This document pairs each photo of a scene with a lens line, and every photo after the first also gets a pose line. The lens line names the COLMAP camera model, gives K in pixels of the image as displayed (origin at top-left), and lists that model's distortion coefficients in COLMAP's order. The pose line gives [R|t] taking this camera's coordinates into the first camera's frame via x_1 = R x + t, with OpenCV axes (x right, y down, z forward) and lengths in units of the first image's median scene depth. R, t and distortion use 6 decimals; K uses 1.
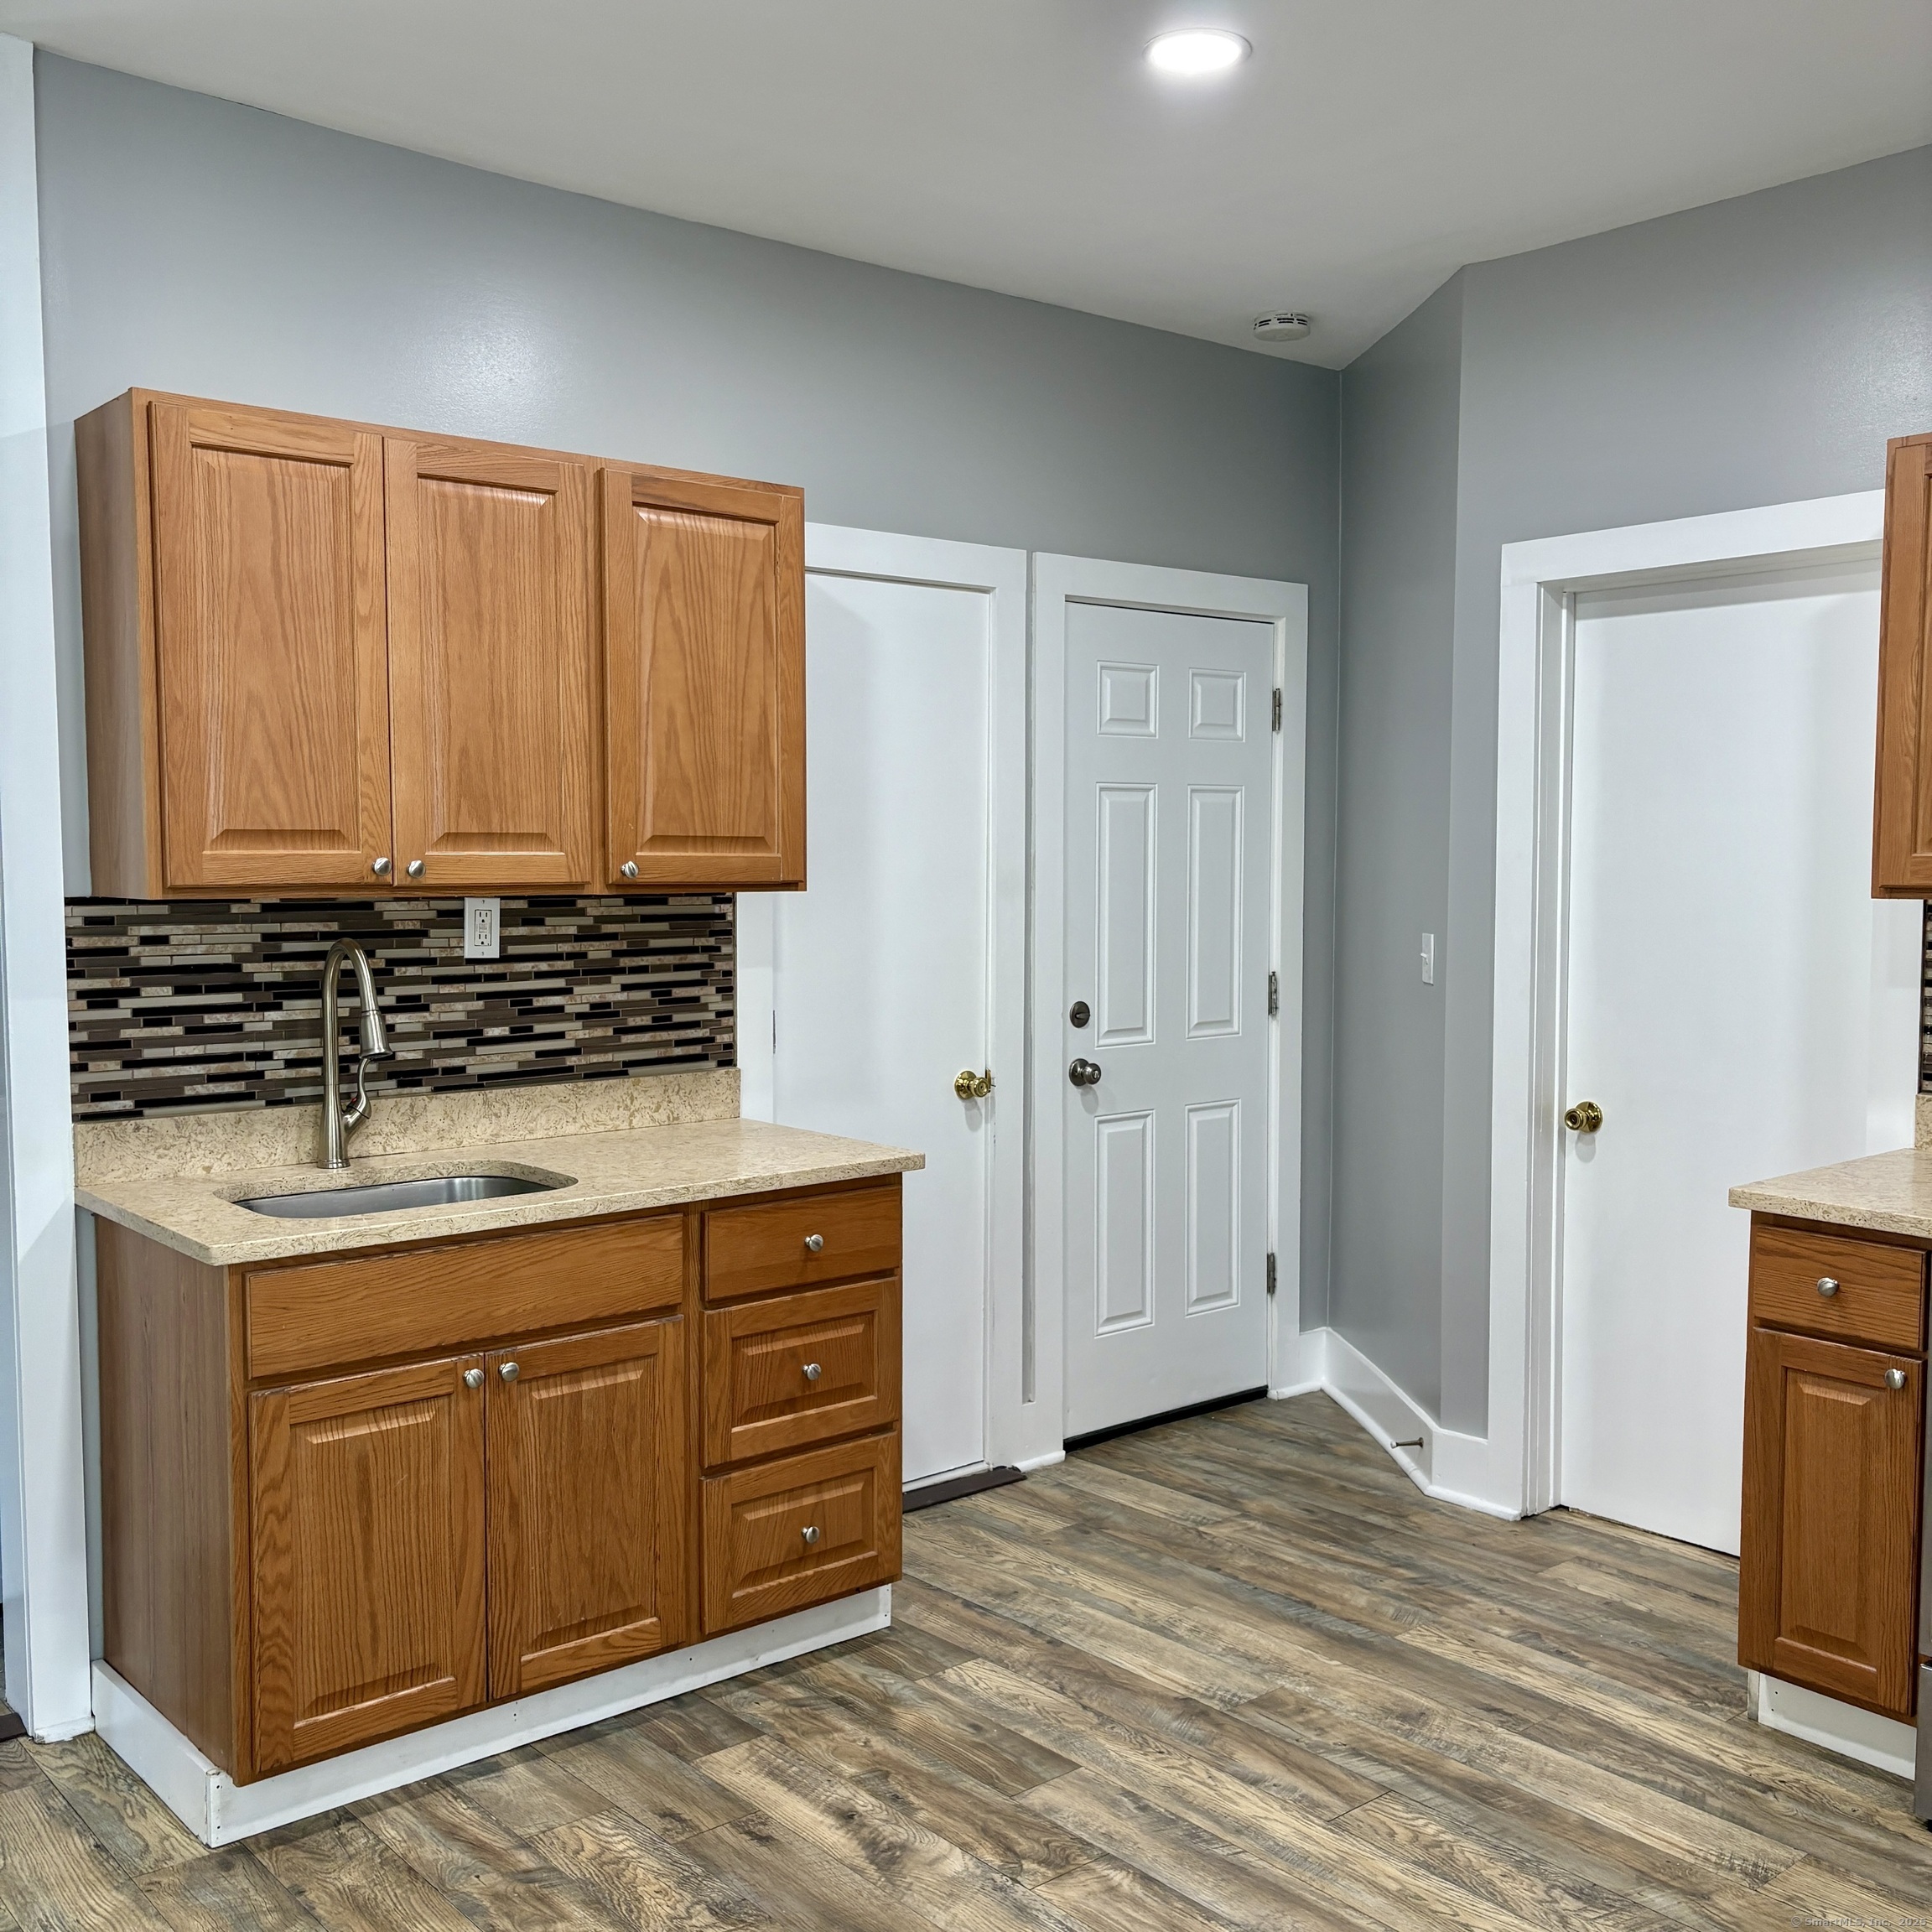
lens RADIAL K [[1944.8, 0, 967.8], [0, 1944.8, 963.2], [0, 0, 1]] dist [0.005886, 0.000000]
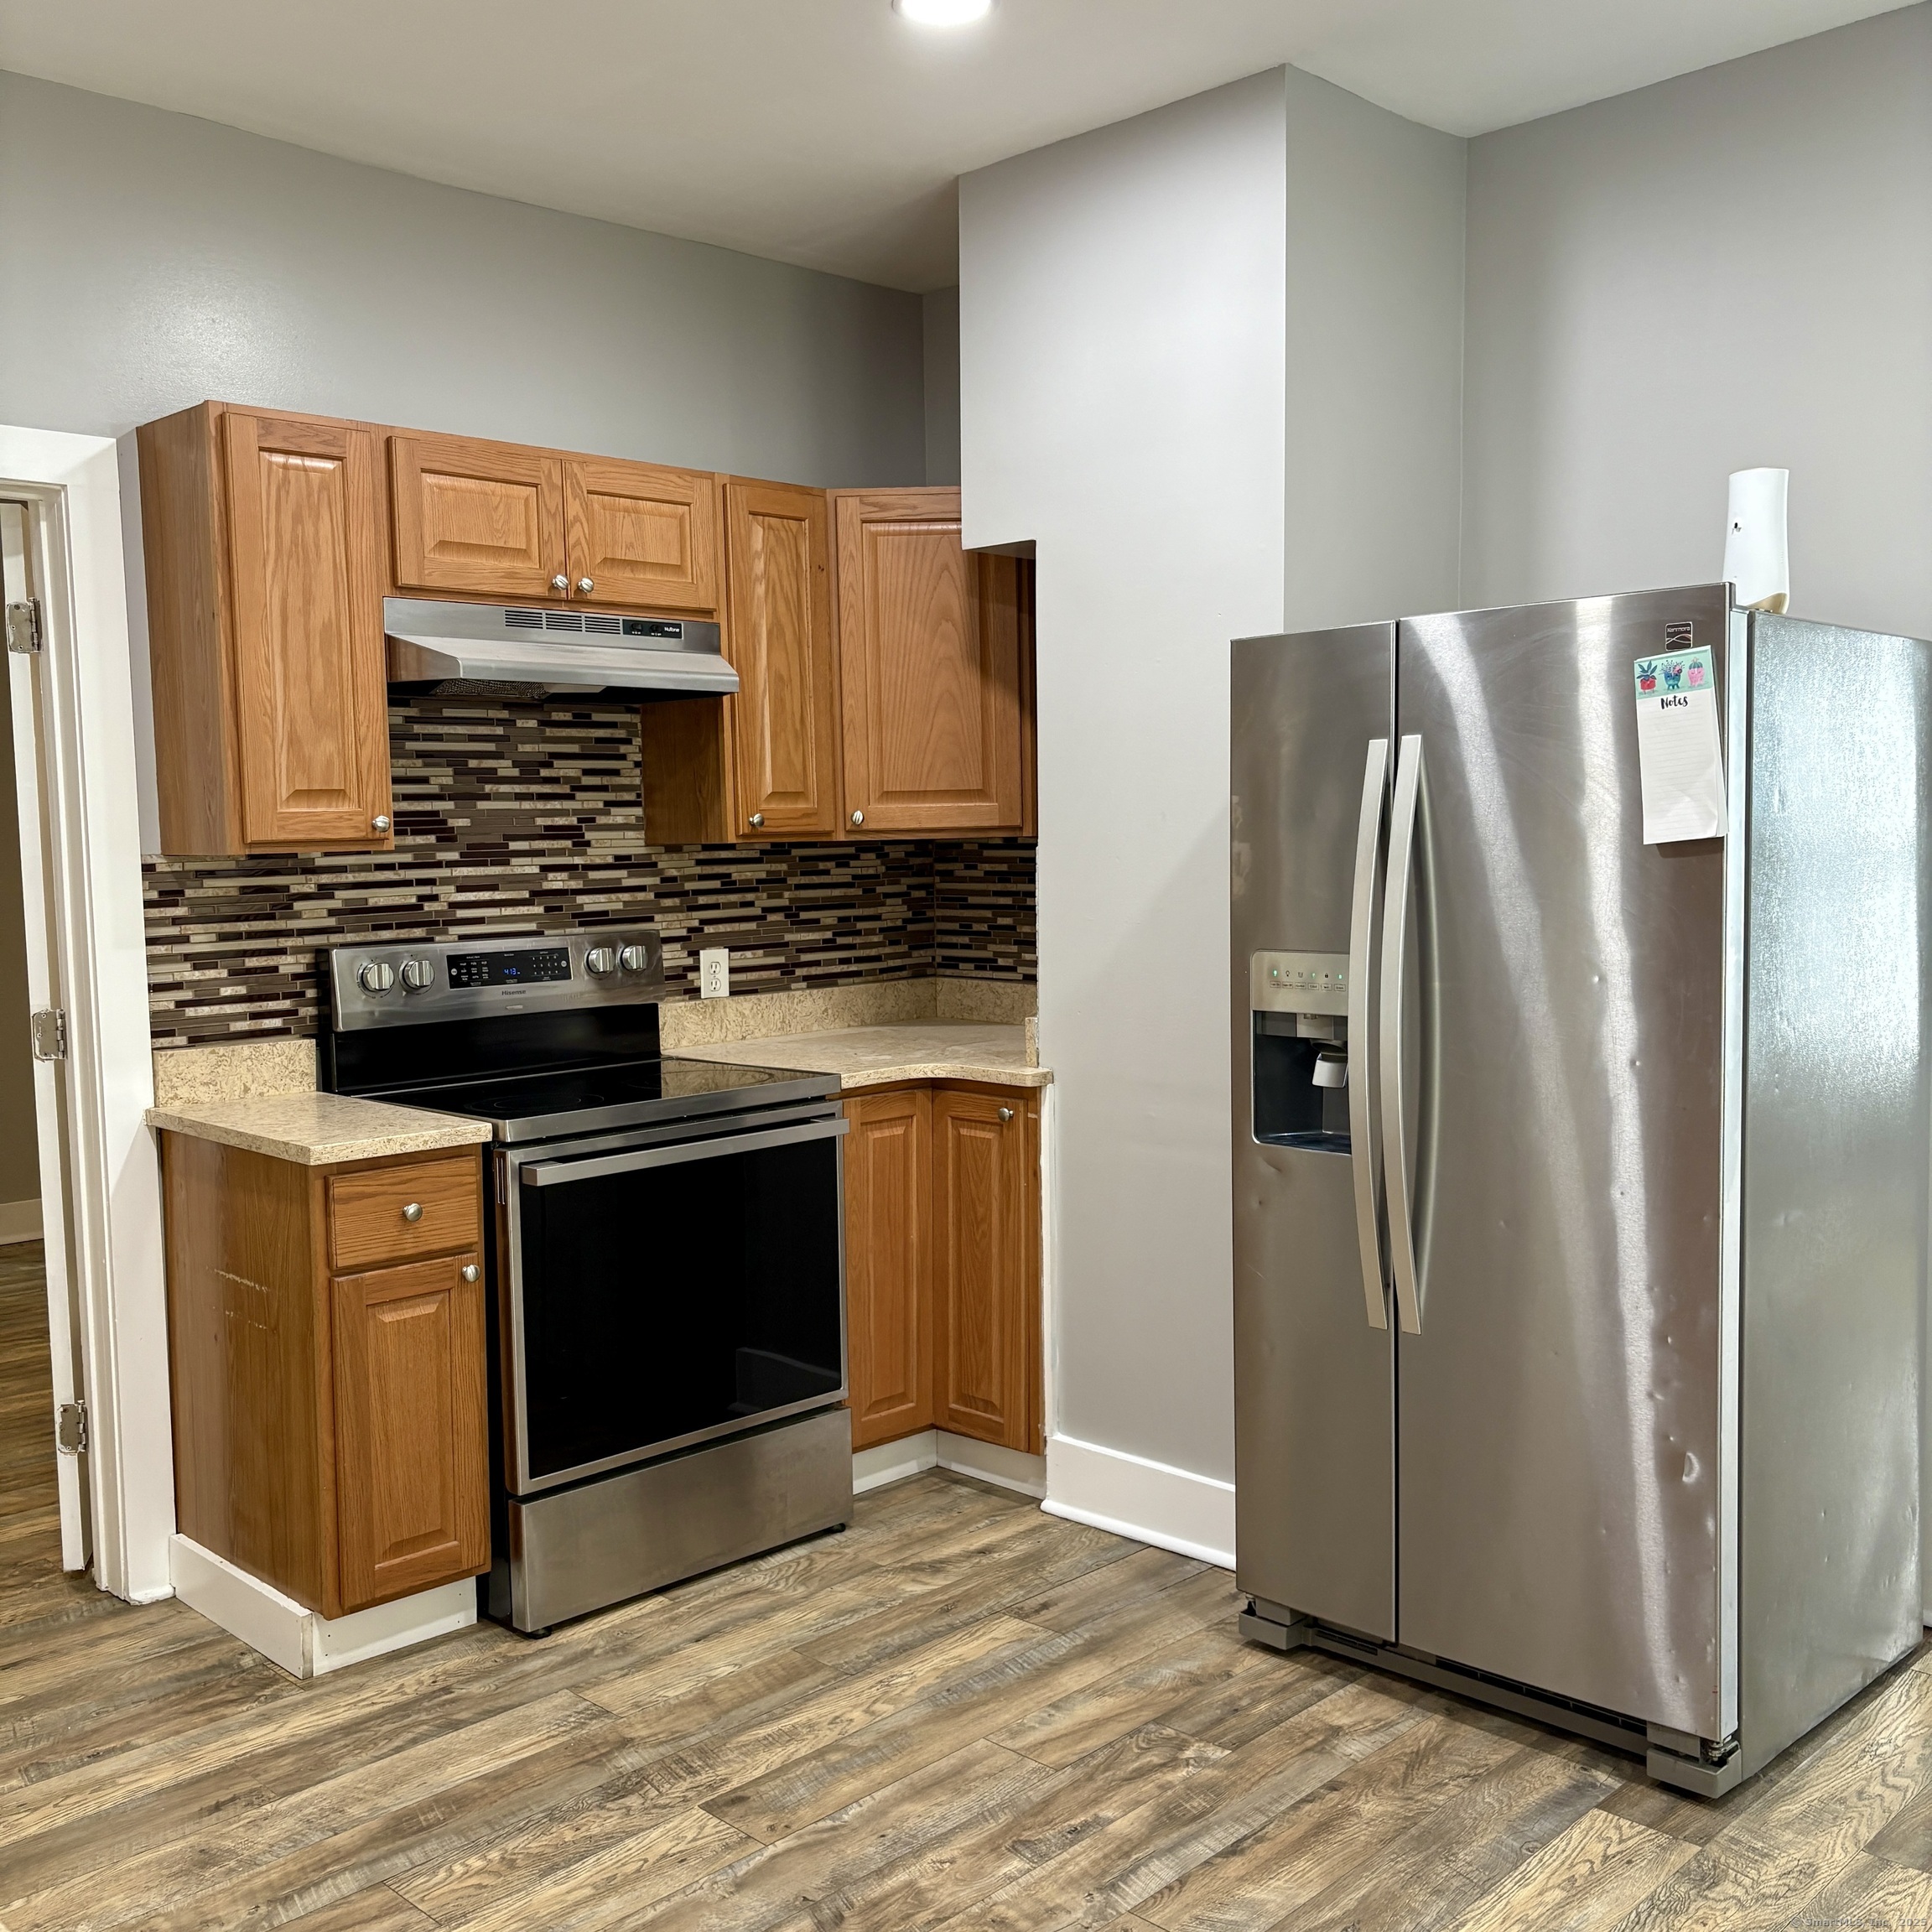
lens RADIAL K [[1944.8, 0, 964.9], [0, 1944.8, 968.5], [0, 0, 1]] dist [0.005886, 0.000000]
pose [[-0.088538, -0.080687, 0.992799, -0.628285], [0.076819, 0.993192, 0.087569, -0.036698], [-0.993106, 0.084019, -0.081737, 0.765907]]
